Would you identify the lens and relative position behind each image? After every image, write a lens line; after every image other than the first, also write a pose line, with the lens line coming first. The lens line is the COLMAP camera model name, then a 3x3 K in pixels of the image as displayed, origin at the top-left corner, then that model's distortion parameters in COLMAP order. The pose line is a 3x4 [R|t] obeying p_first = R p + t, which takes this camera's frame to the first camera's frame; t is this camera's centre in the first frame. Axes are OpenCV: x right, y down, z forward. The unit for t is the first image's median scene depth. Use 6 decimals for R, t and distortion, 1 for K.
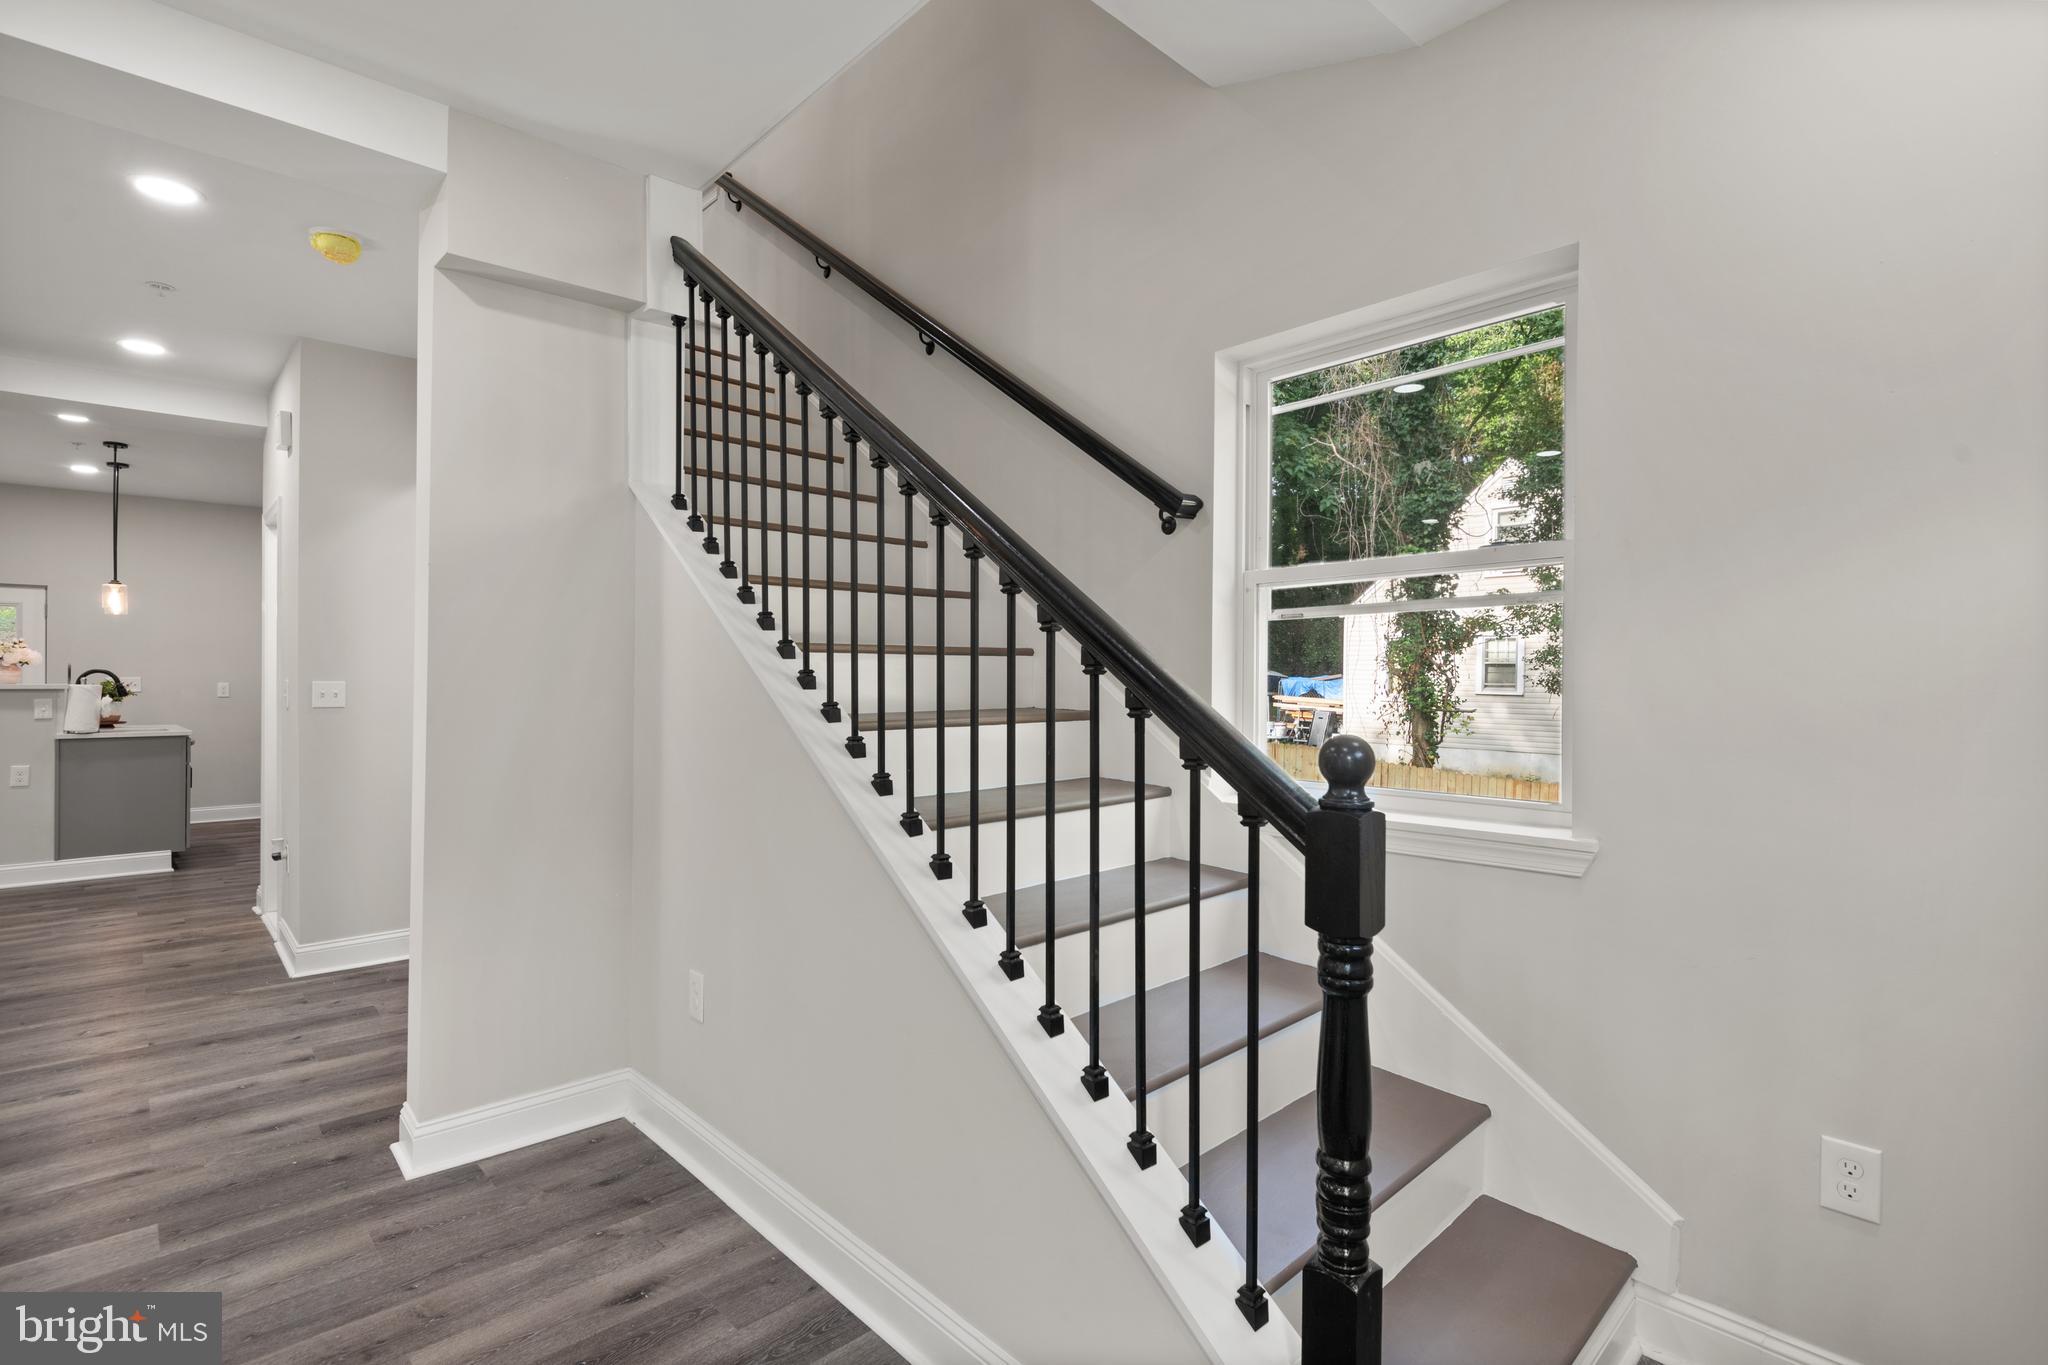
lens RADIAL K [[948.6, 0, 1035.2], [0, 948.6, 675.6], [0, 0, 1]] dist [0.019671, -0.014075]
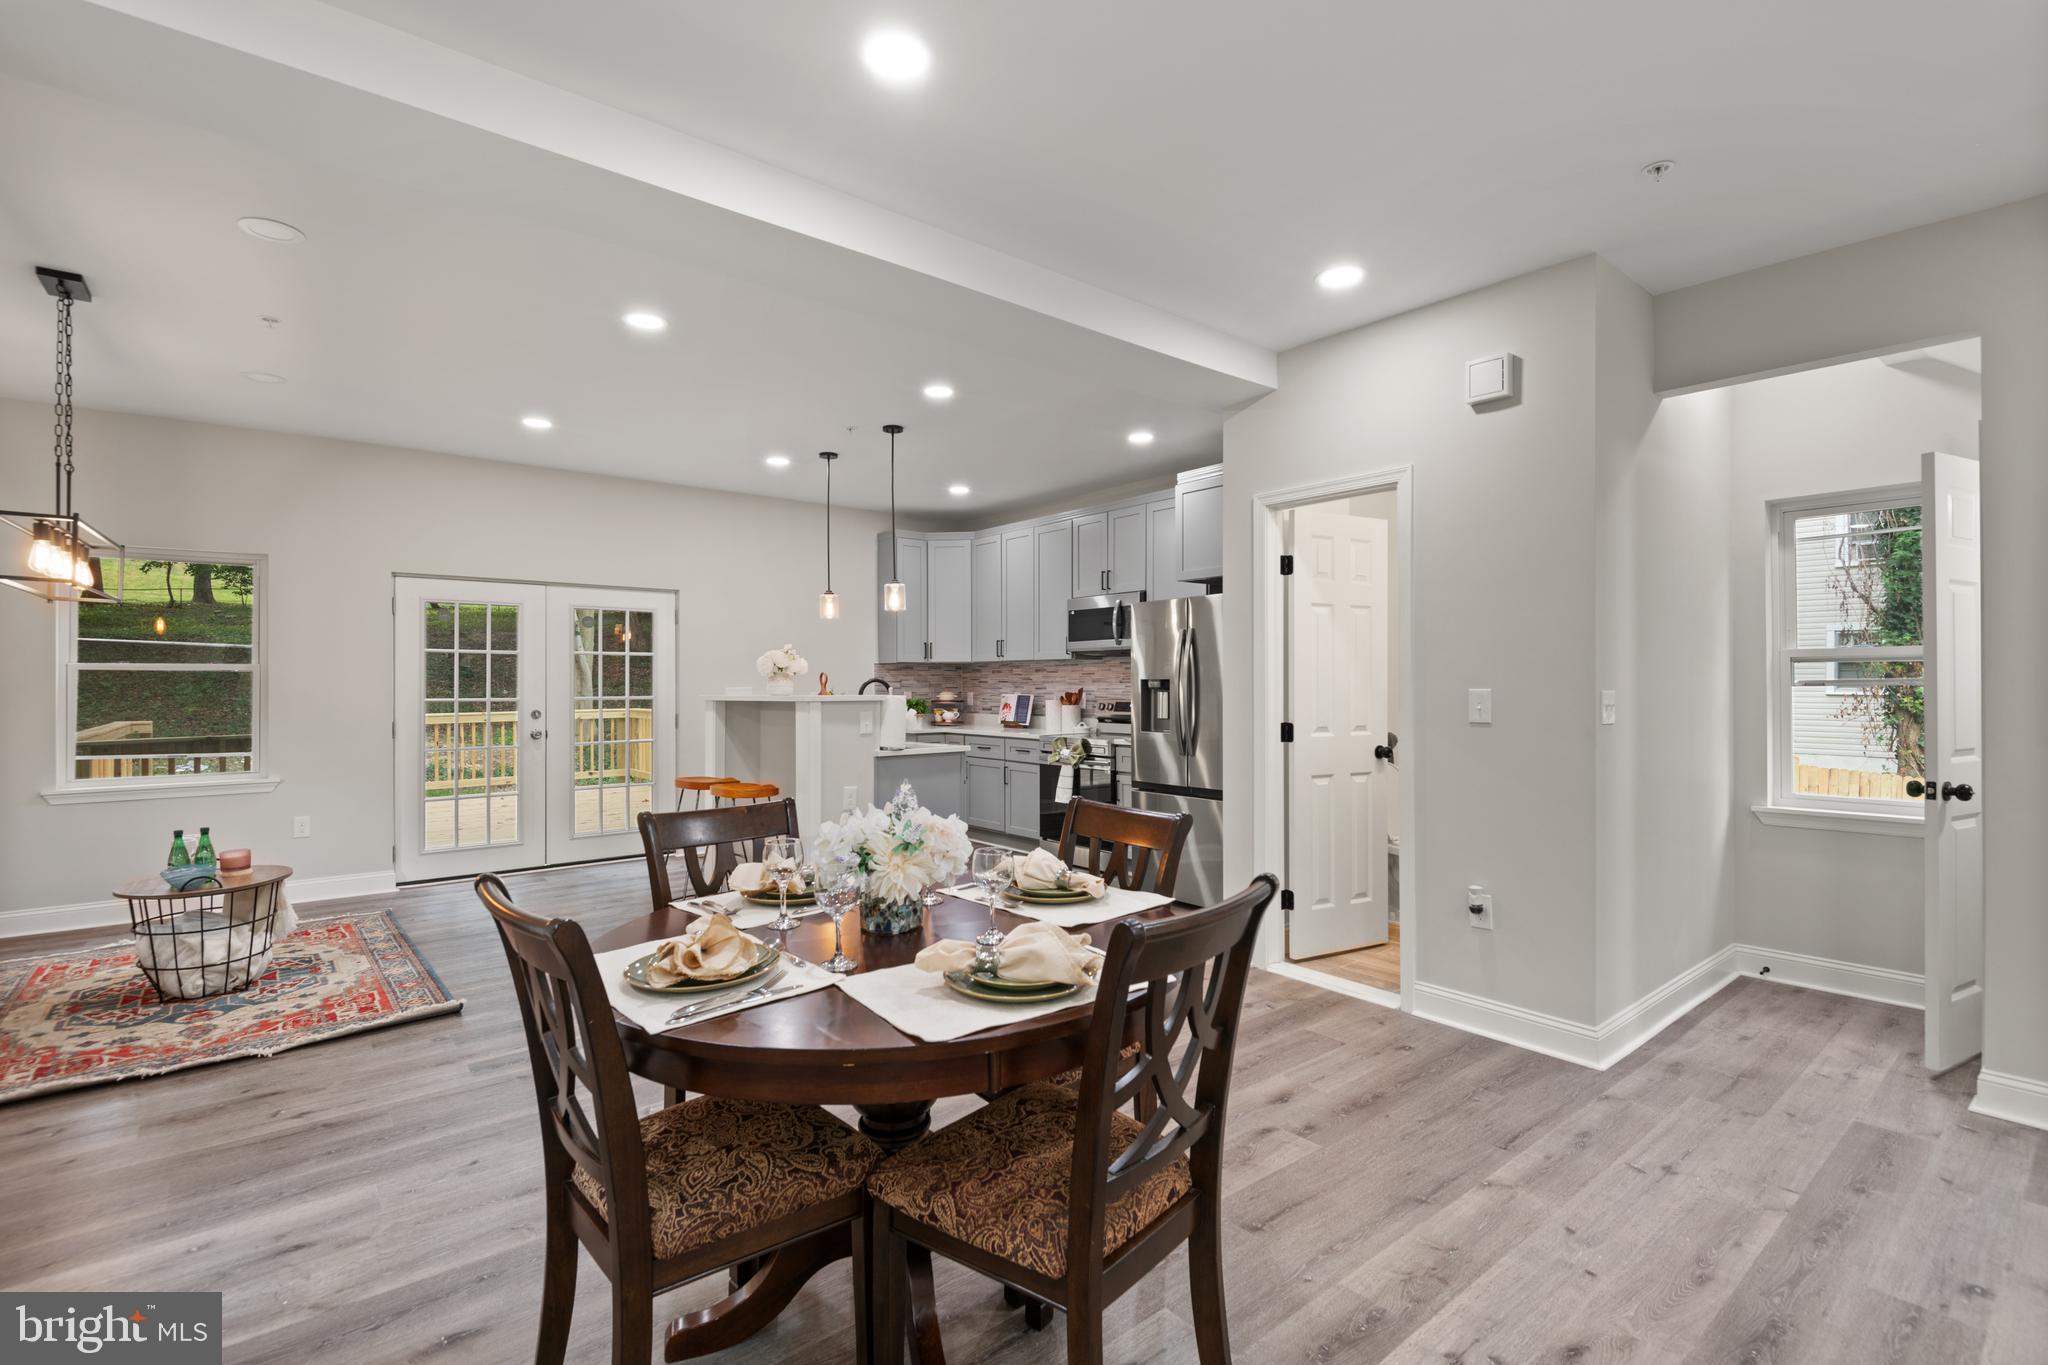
lens RADIAL K [[948.6, 0, 1008.0], [0, 948.6, 664.6], [0, 0, 1]] dist [0.019671, -0.014075]
pose [[0.996075, -0.008017, -0.088152, -1.645843], [0.006587, 0.999842, -0.016507, -0.008229], [0.088271, 0.015861, 0.995970, 0.241990]]
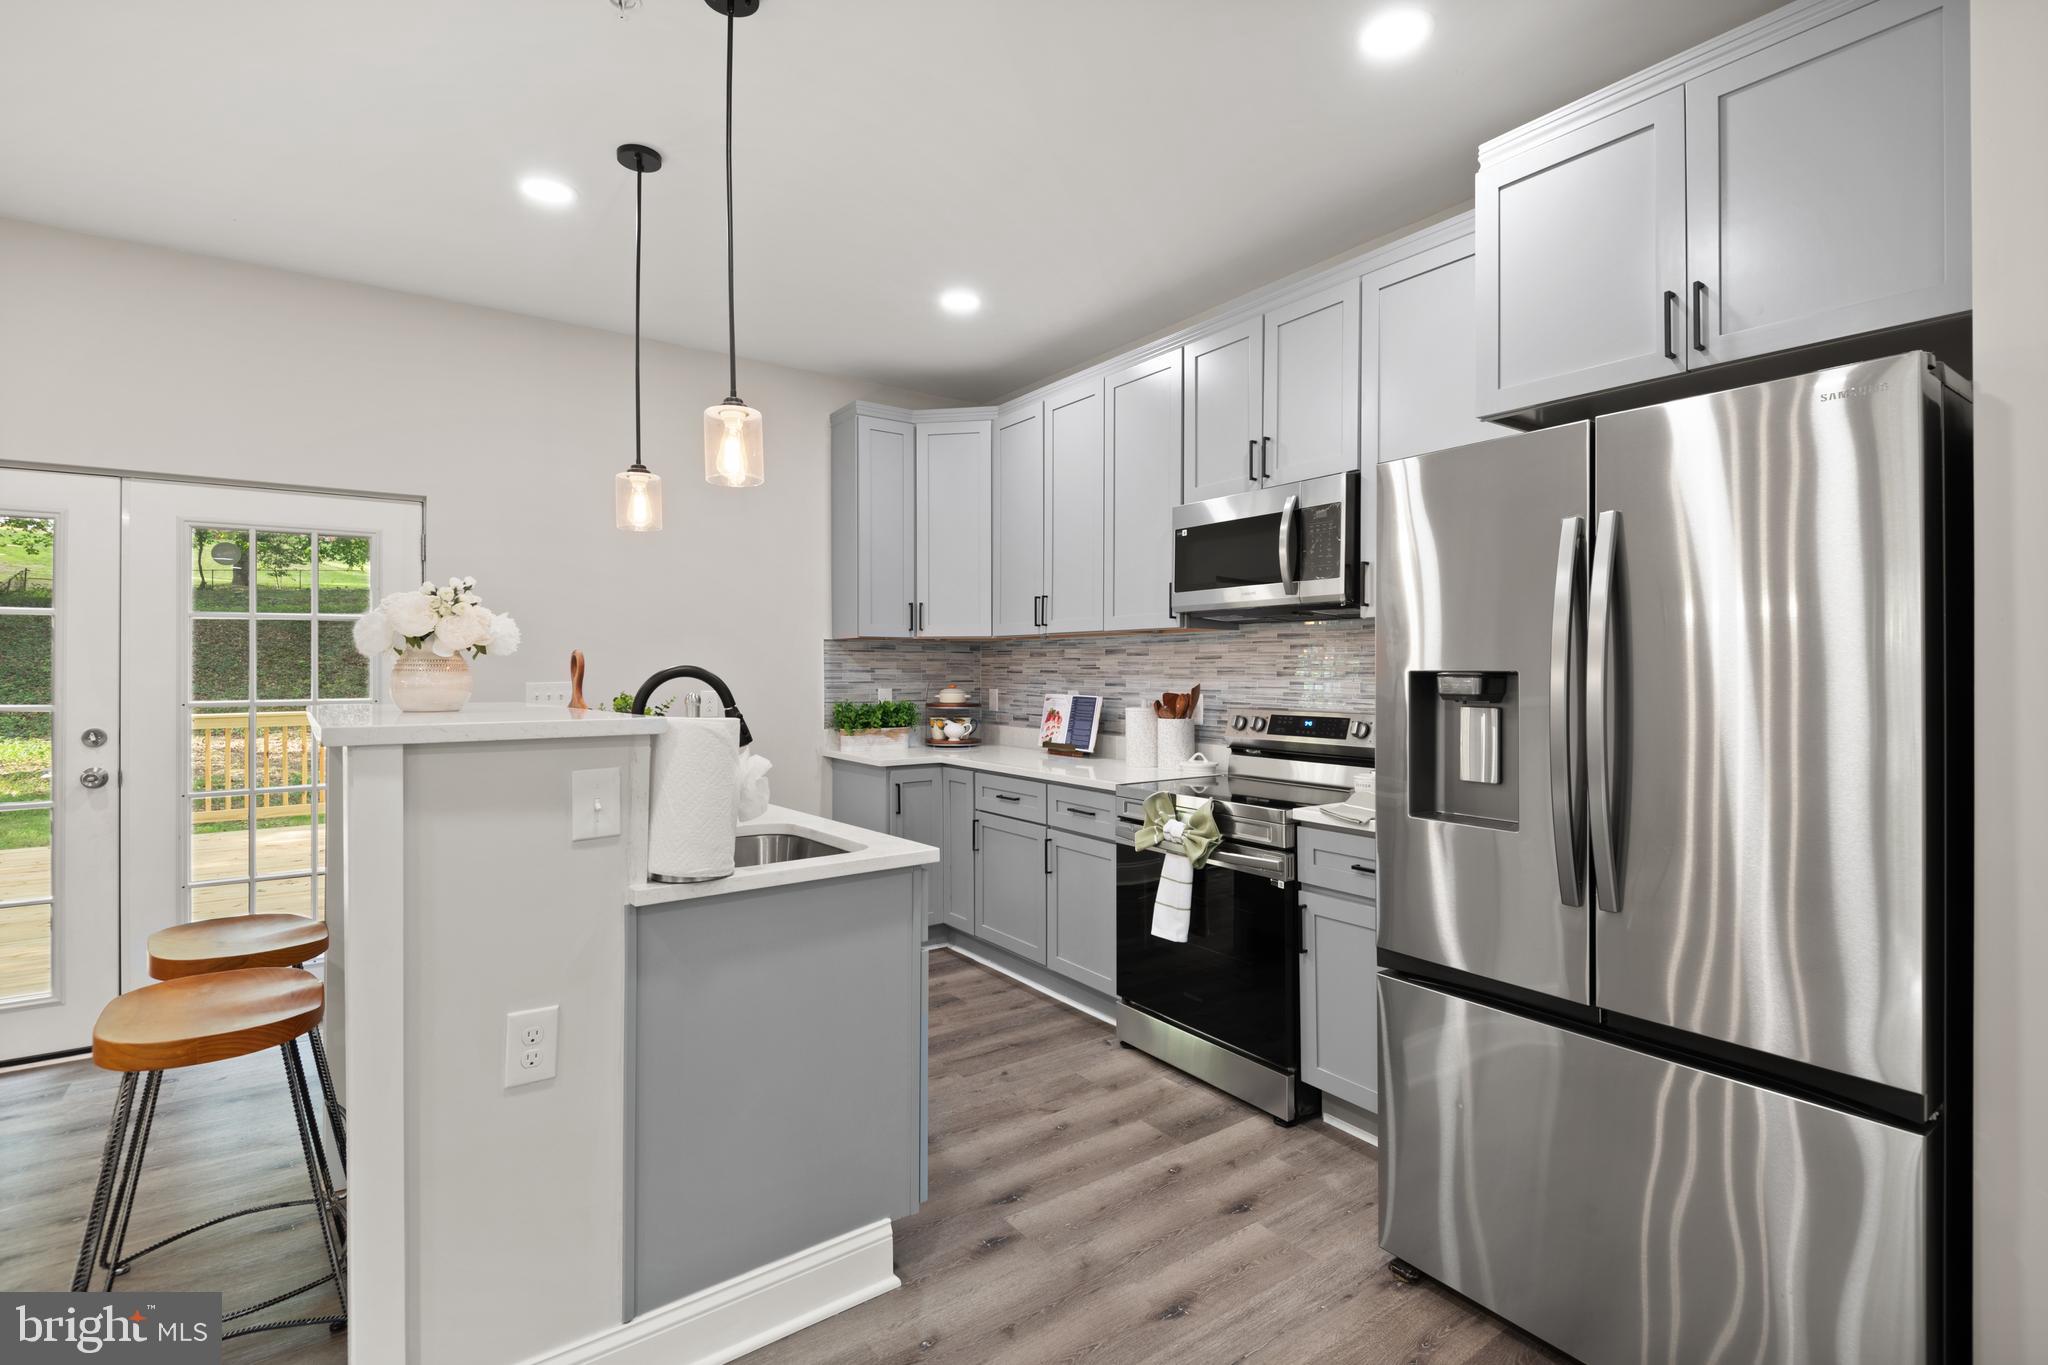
lens RADIAL K [[948.6, 0, 1009.0], [0, 948.6, 669.1], [0, 0, 1]] dist [0.019671, -0.014075]
pose [[0.988558, -0.003538, -0.150799, -1.732273], [0.003988, 0.999988, 0.002684, -0.013073], [0.150788, -0.003254, 0.988561, 1.452526]]
